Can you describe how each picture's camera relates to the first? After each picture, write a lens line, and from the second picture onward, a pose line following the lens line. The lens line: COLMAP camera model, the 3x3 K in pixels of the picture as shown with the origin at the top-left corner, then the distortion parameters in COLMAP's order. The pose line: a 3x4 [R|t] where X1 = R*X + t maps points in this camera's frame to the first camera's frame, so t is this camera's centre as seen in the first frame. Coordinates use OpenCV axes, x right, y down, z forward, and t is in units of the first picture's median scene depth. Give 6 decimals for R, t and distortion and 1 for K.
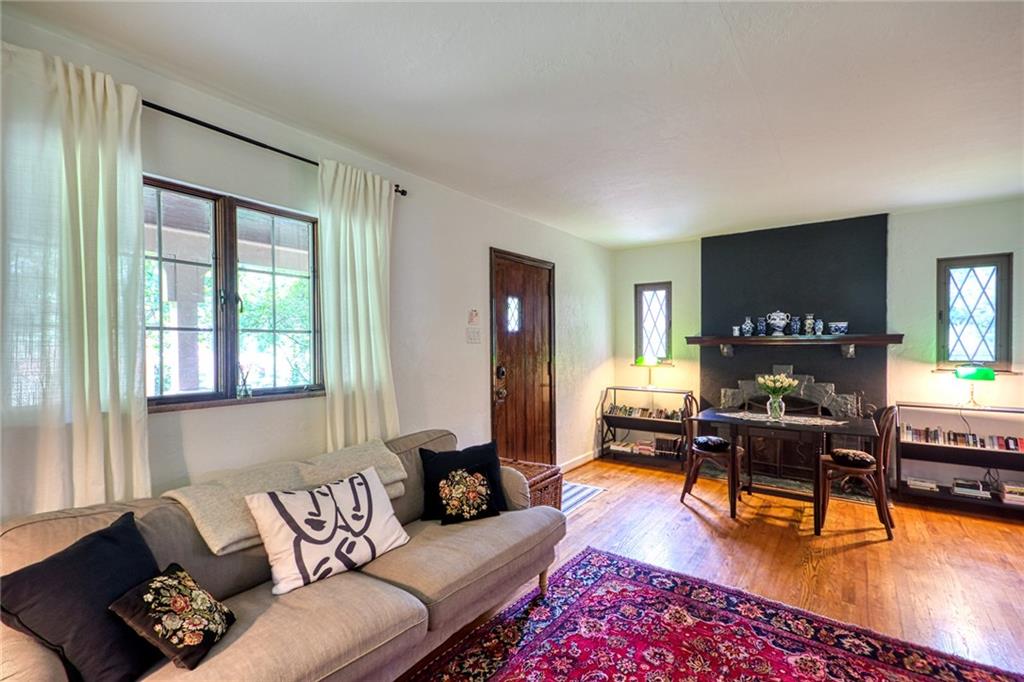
lens RADIAL K [[469.4, 0, 511.9], [0, 469.4, 347.6], [0, 0, 1]] dist [0.030331, -0.008331]
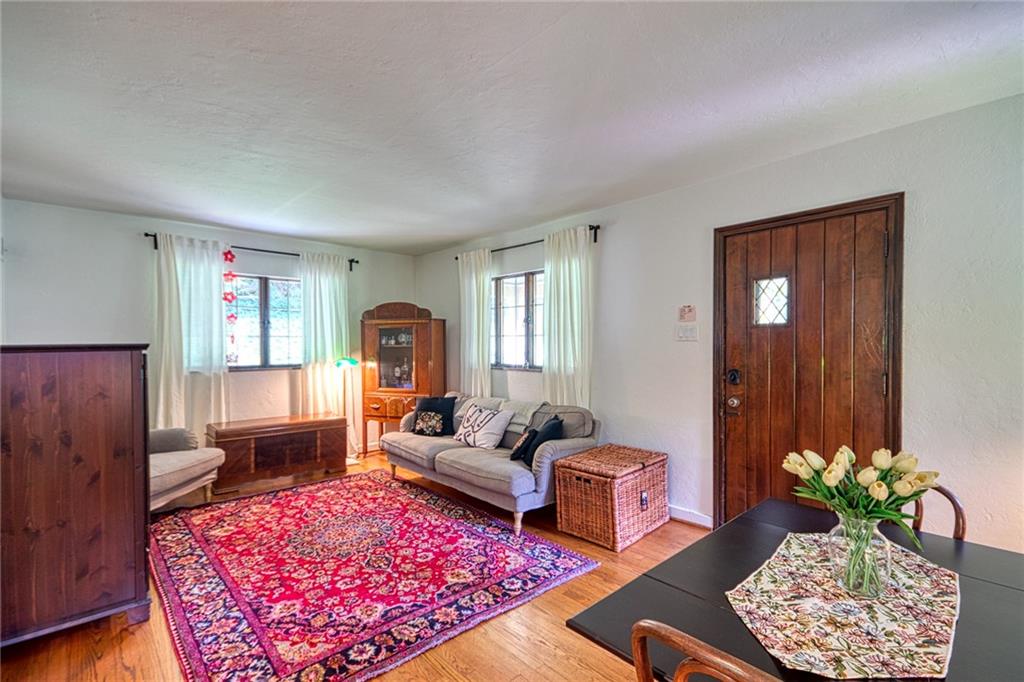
lens RADIAL K [[469.4, 0, 512.7], [0, 469.4, 348.5], [0, 0, 1]] dist [0.030331, -0.008331]
pose [[-0.204334, 0.016462, -0.978763, 0.856369], [-0.001311, 0.999853, 0.017090, -0.009794], [0.978900, 0.004776, -0.204283, 0.801624]]
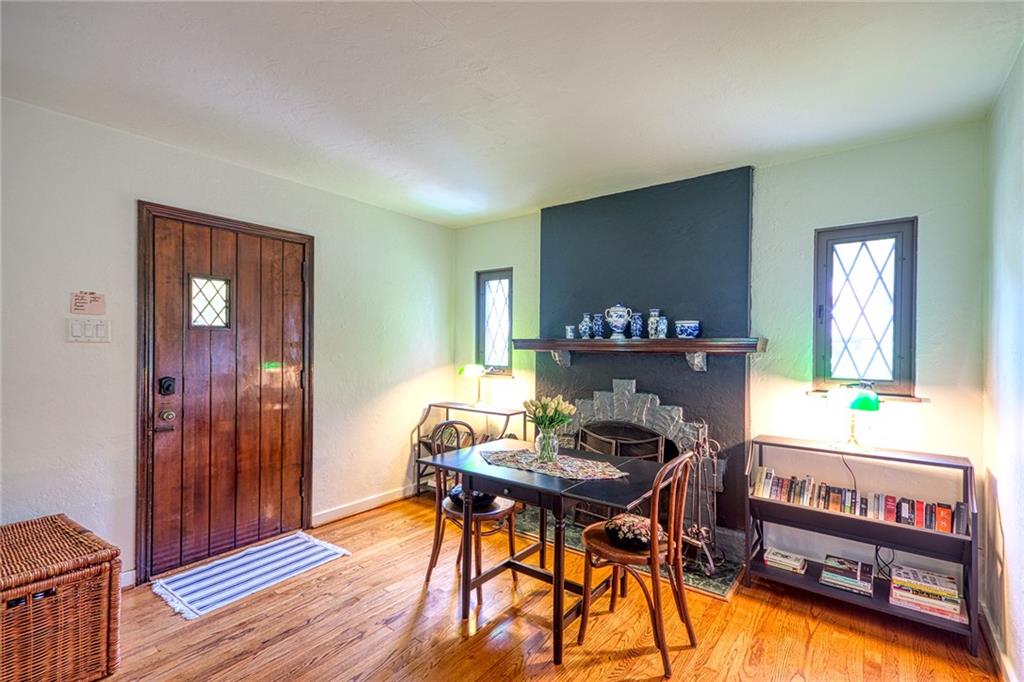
lens RADIAL K [[469.4, 0, 510.4], [0, 469.4, 348.2], [0, 0, 1]] dist [0.030331, -0.008331]
pose [[0.999592, 0.013417, -0.025215, 0.496300], [-0.013570, 0.999890, -0.005938, -0.005193], [0.025133, 0.006278, 0.999664, 0.325659]]
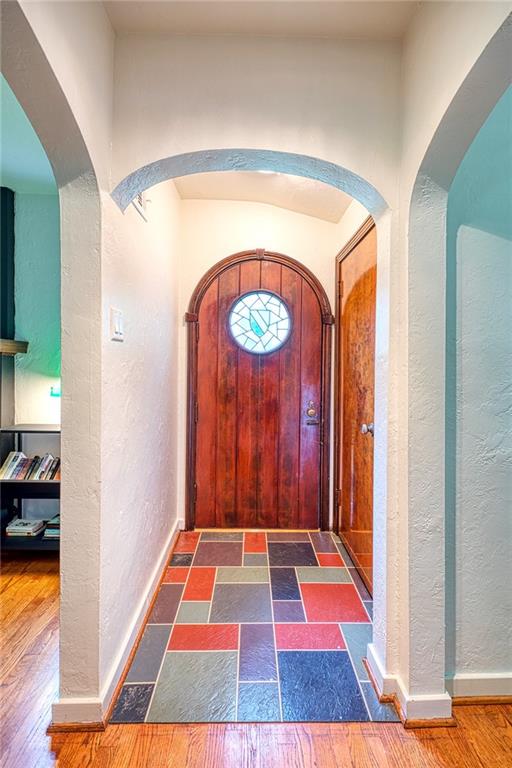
lens RADIAL K [[352.1, 0, 257.6], [0, 352.1, 379.9], [0, 0, 1]] dist [0.030331, -0.008331]
pose [[0.803927, 0.004902, 0.594708, 0.833468], [-0.018094, 0.999705, 0.016220, 0.021644], [-0.594452, -0.023800, 0.803778, 0.302868]]
